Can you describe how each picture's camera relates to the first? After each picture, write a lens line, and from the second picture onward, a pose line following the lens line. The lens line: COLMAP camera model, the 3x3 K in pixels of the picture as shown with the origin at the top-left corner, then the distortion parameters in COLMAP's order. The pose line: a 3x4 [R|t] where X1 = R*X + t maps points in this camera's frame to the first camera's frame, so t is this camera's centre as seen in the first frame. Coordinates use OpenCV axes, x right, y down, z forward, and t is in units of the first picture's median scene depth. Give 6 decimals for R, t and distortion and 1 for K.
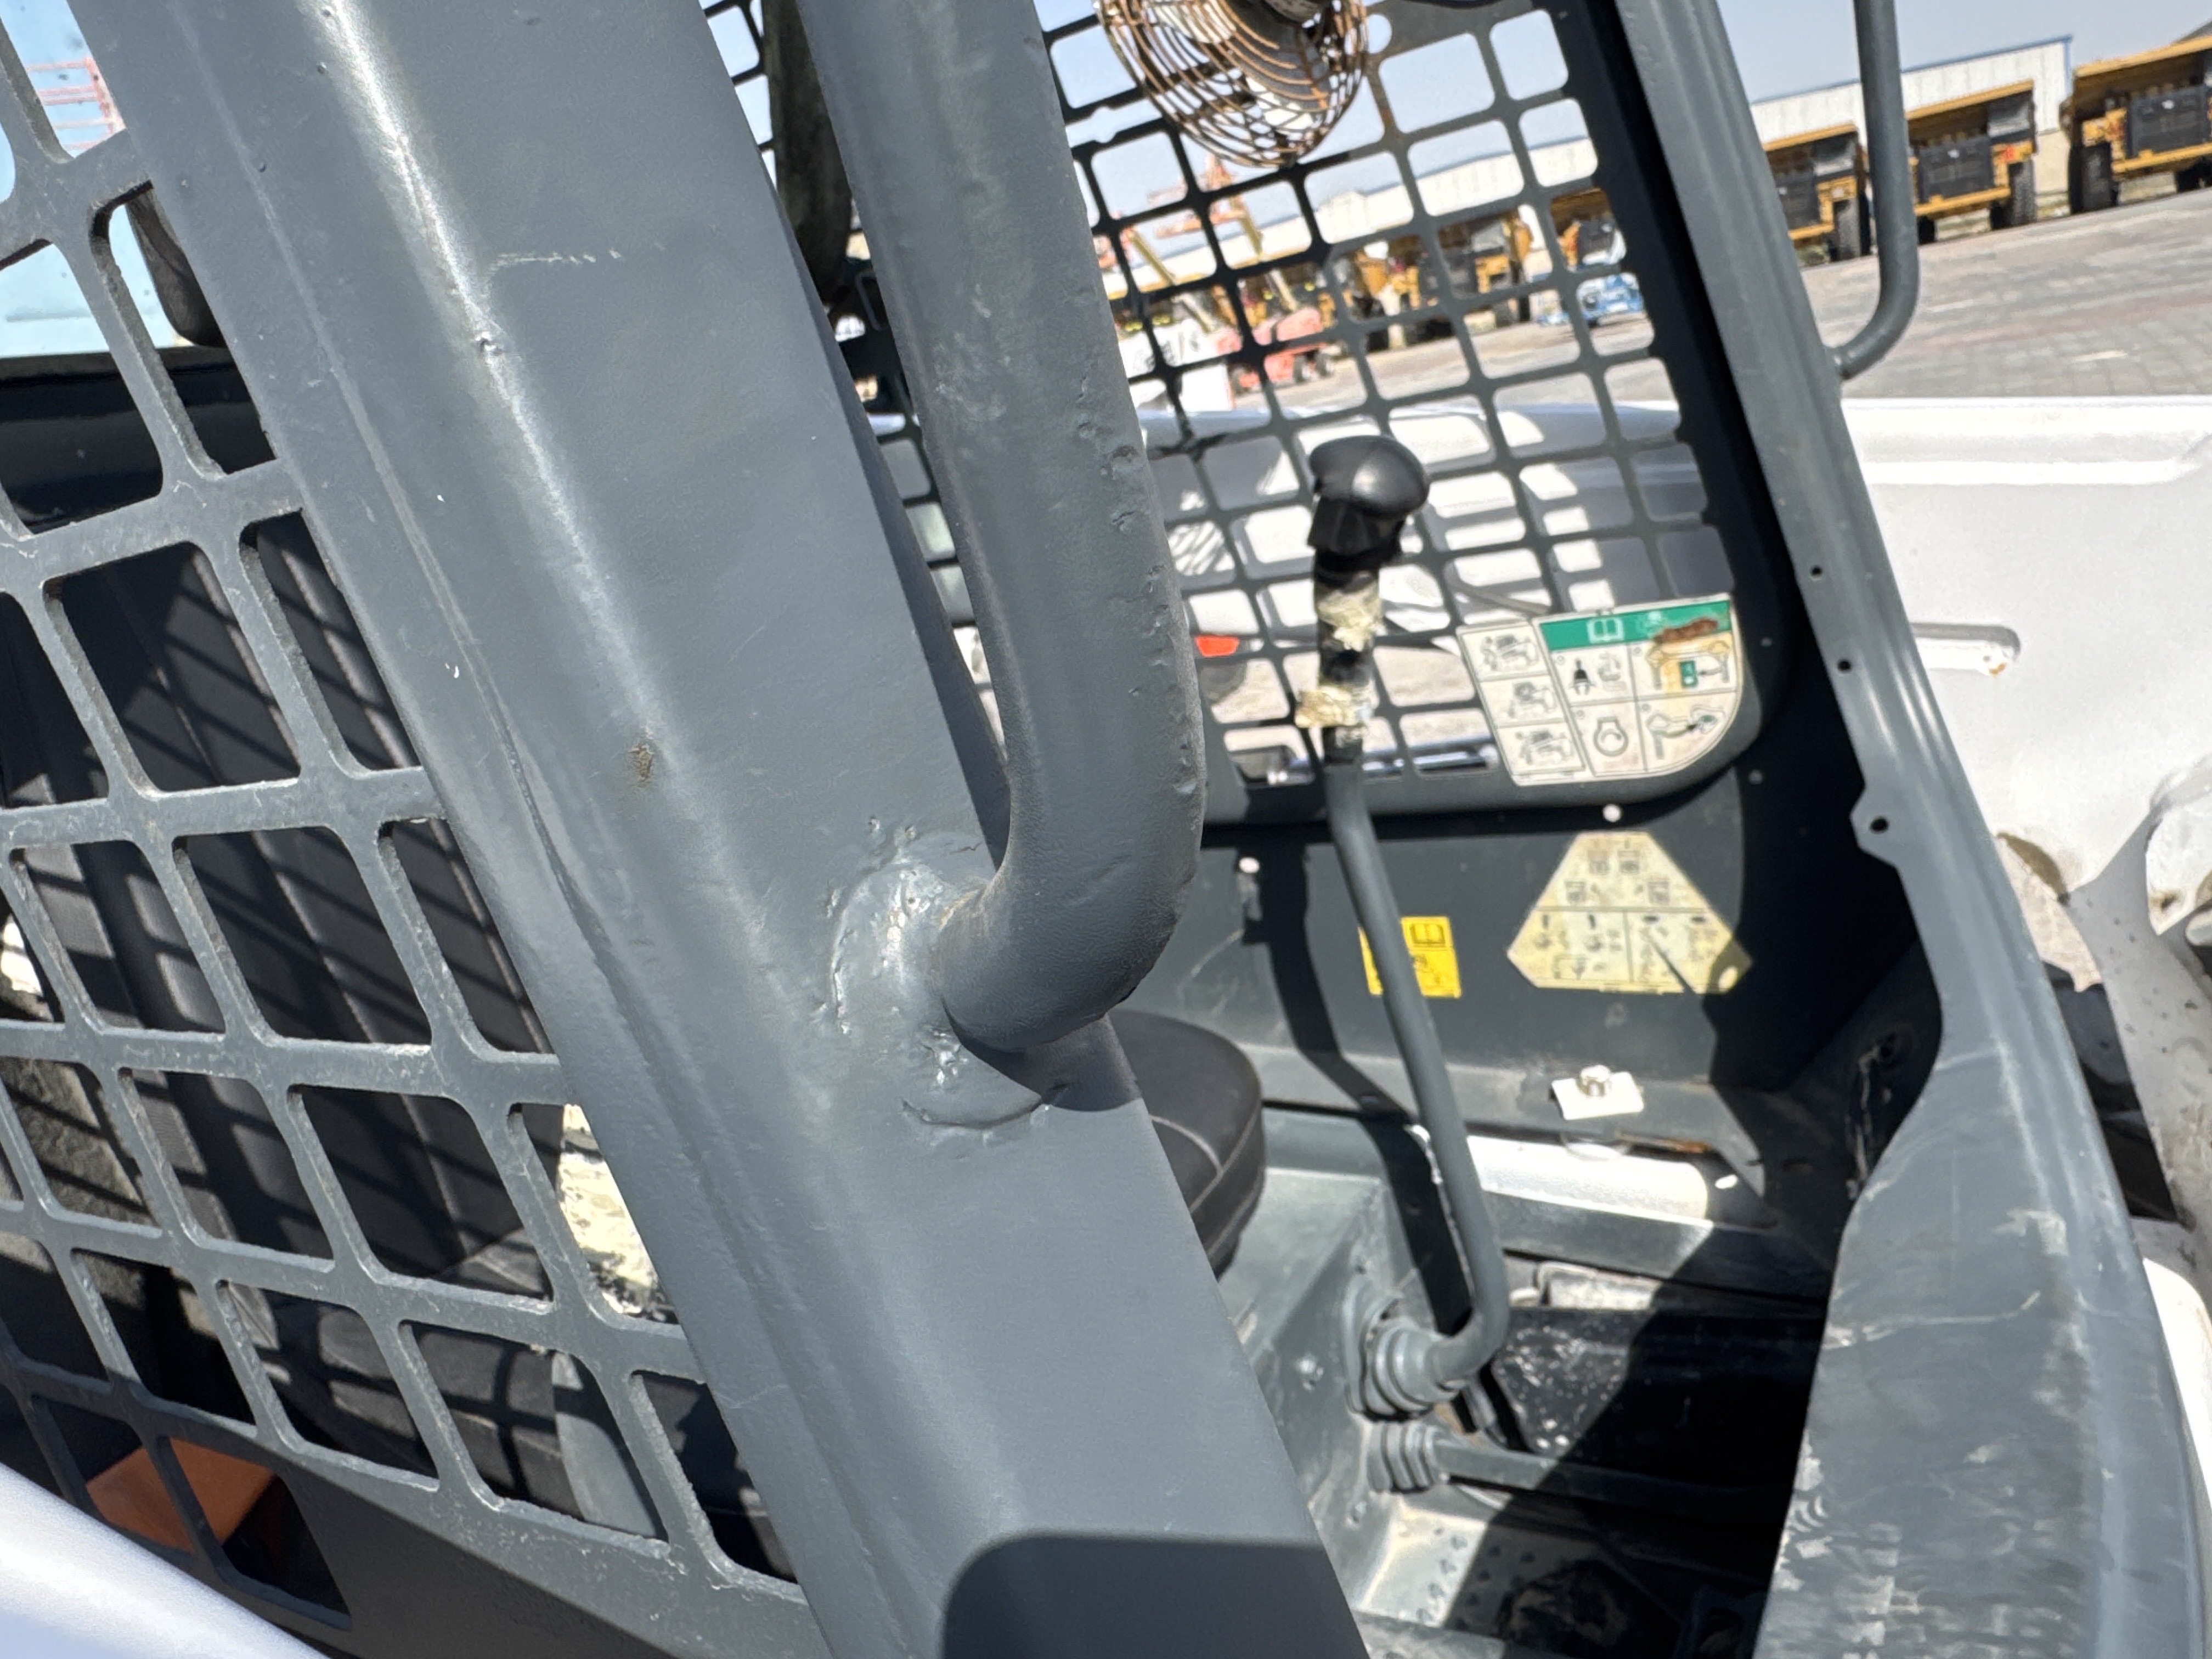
lens RADIAL K [[1580.3, 0, 1138.8], [0, 1580.3, 835.4], [0, 0, 1]] dist [-0.024539, -0.001610]
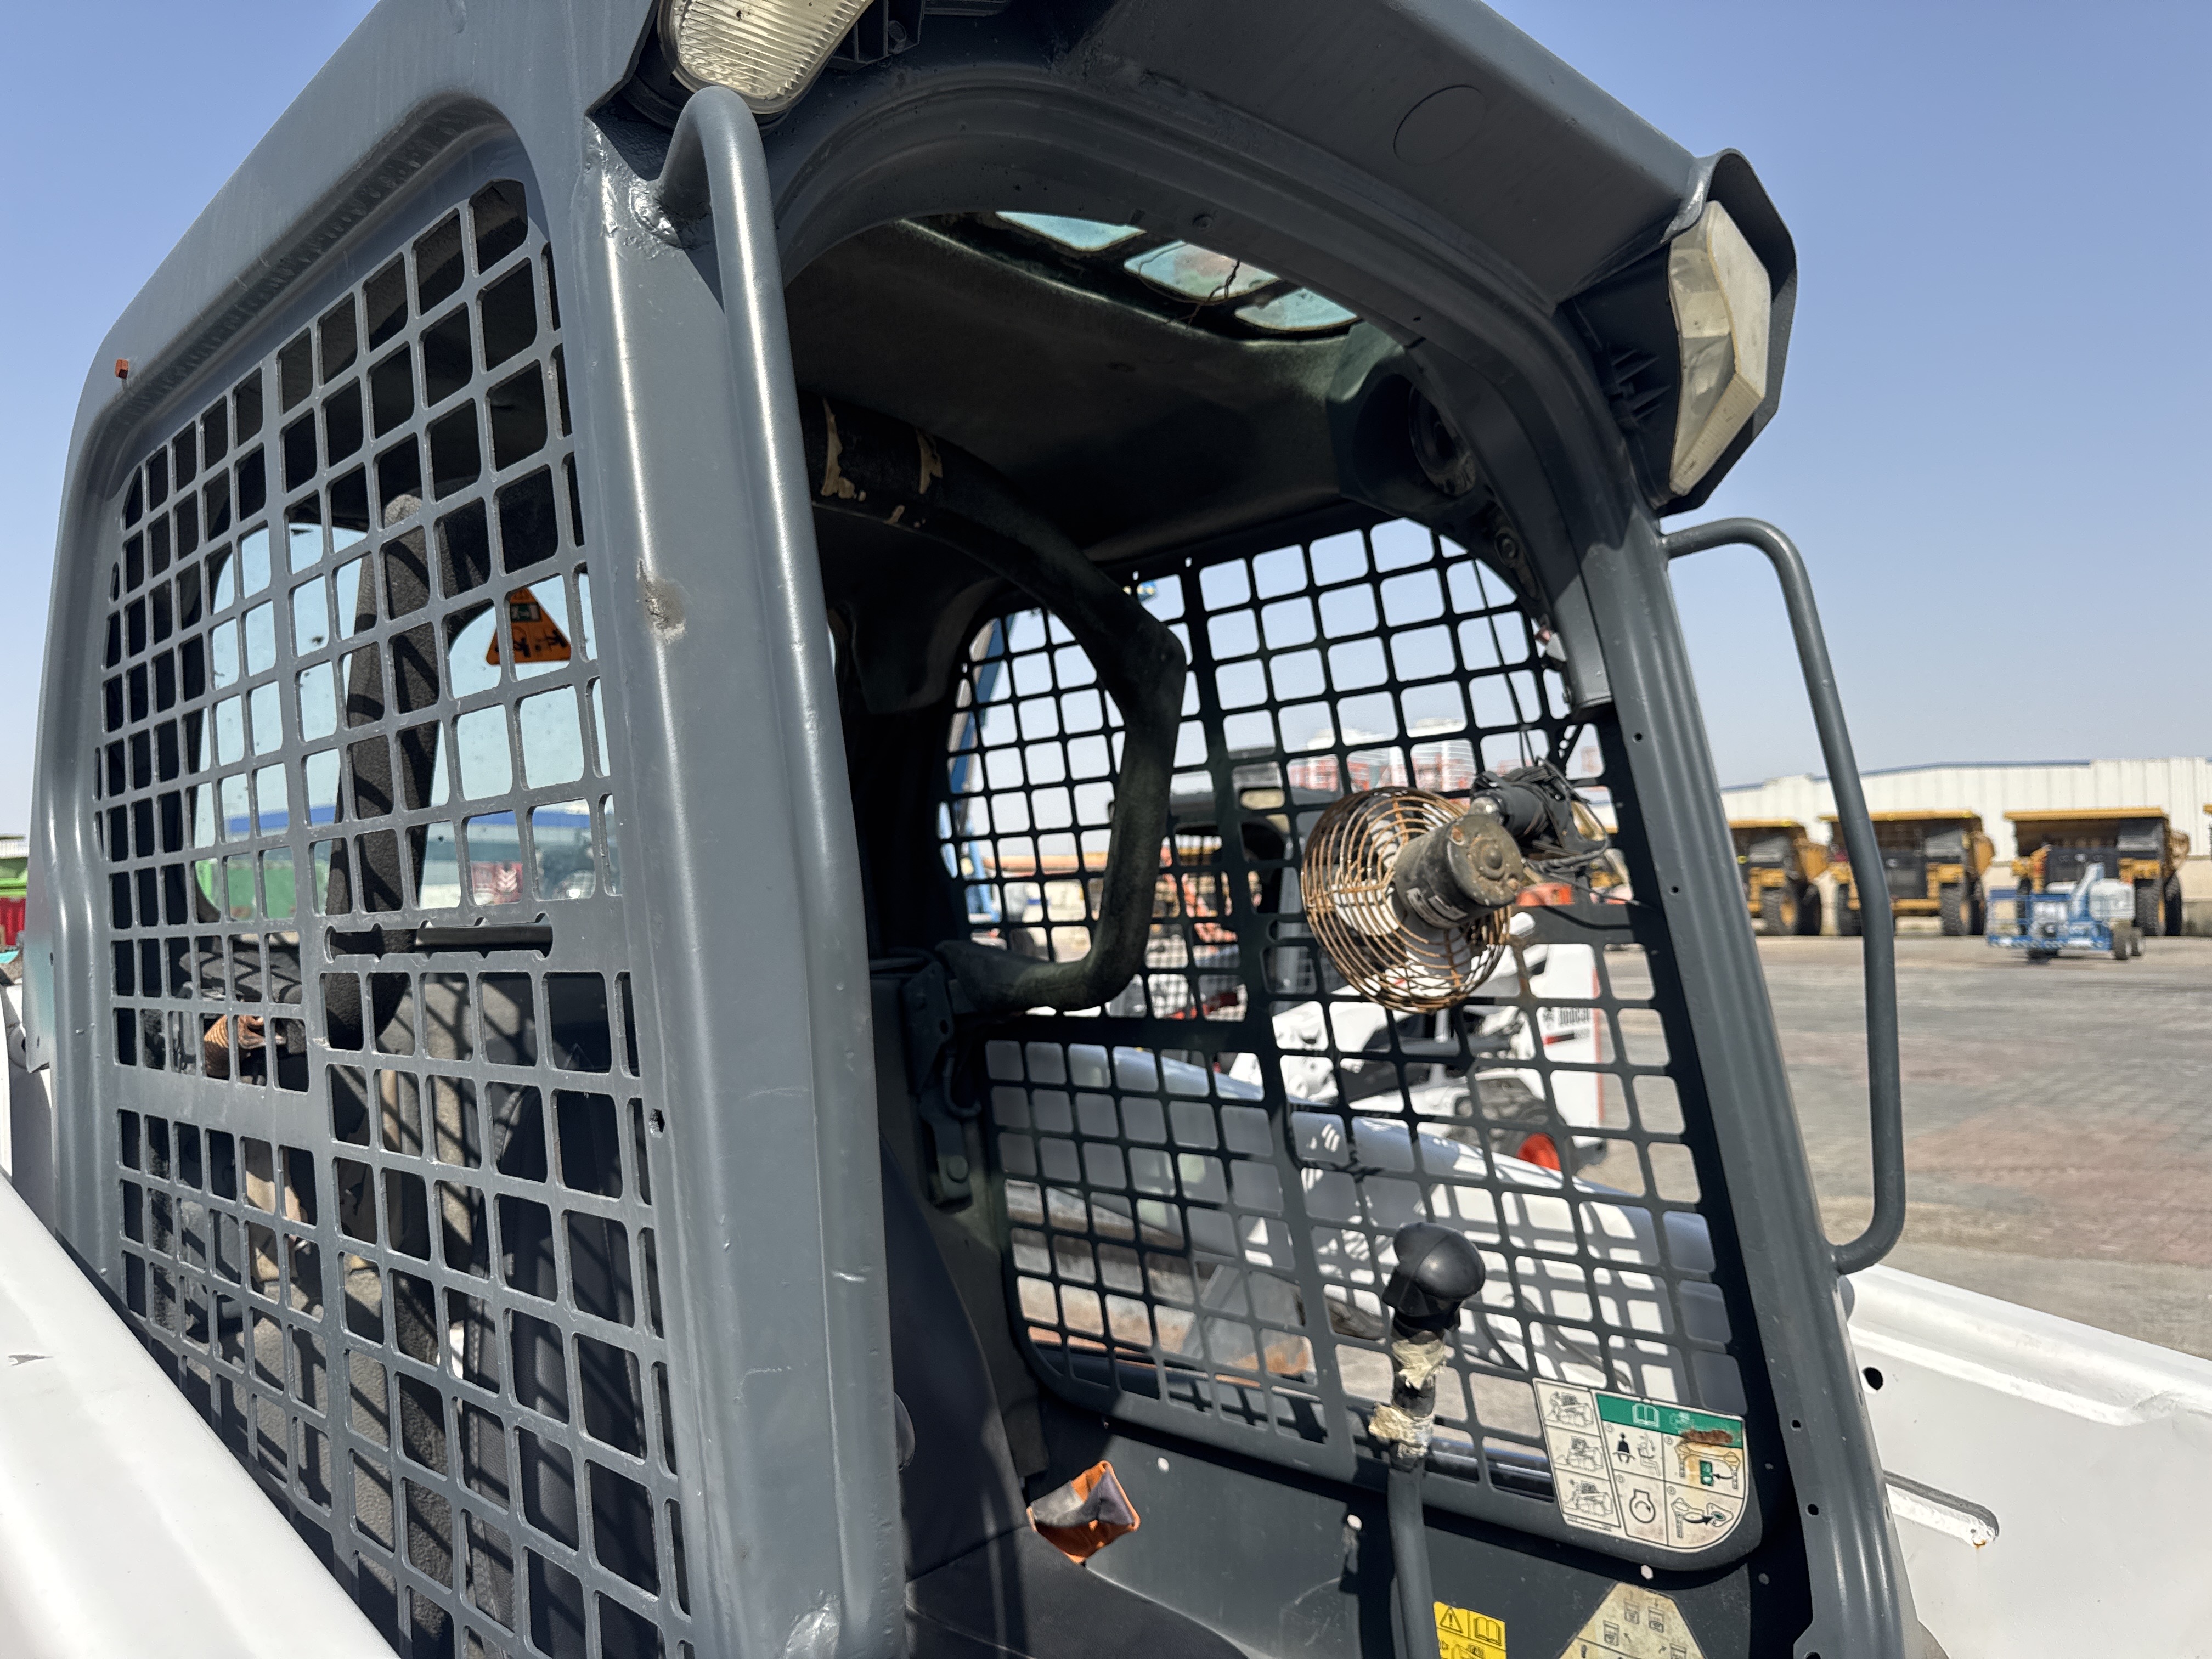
lens RADIAL K [[1675.8, 0, 1115.7], [0, 1675.8, 831.2], [0, 0, 1]] dist [0.022489, -0.049514]
pose [[0.945893, 0.170296, -0.276199, 0.183997], [-0.239999, 0.940044, -0.242319, -0.136593], [0.218373, 0.295495, 0.930051, -0.403262]]
